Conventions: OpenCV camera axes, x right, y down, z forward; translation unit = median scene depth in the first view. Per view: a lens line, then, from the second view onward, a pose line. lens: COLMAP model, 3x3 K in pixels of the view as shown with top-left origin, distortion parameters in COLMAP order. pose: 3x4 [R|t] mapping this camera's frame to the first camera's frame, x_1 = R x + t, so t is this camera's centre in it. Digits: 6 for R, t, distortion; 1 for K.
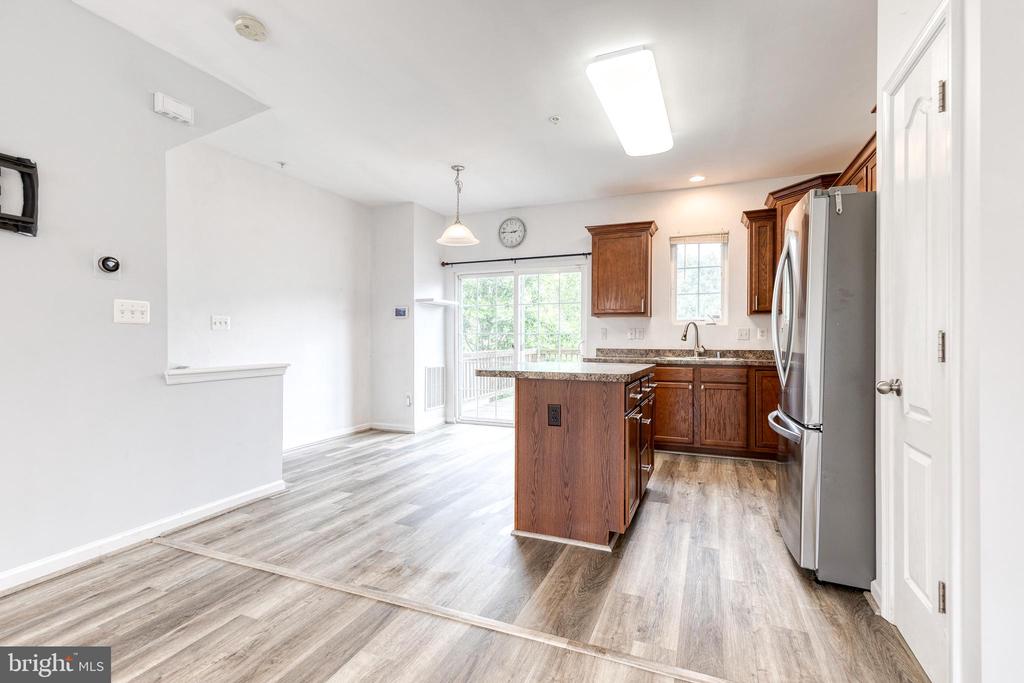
lens RADIAL K [[459.9, 0, 519.6], [0, 459.9, 341.5], [0, 0, 1]] dist [0.008609, -0.000501]
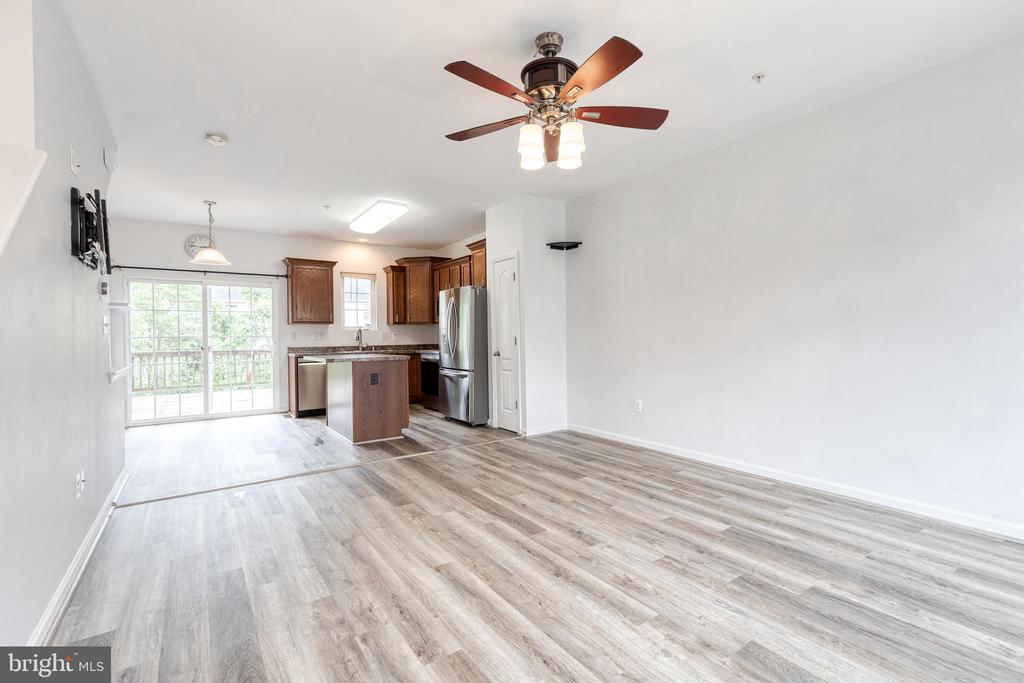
lens RADIAL K [[464.7, 0, 519.5], [0, 464.7, 336.3], [0, 0, 1]] dist [0.013594, -0.000099]
pose [[0.536456, -0.010537, 0.843863, -0.697851], [0.016256, 0.999866, 0.002151, -0.010183], [-0.843772, 0.012564, 0.536555, -0.333969]]
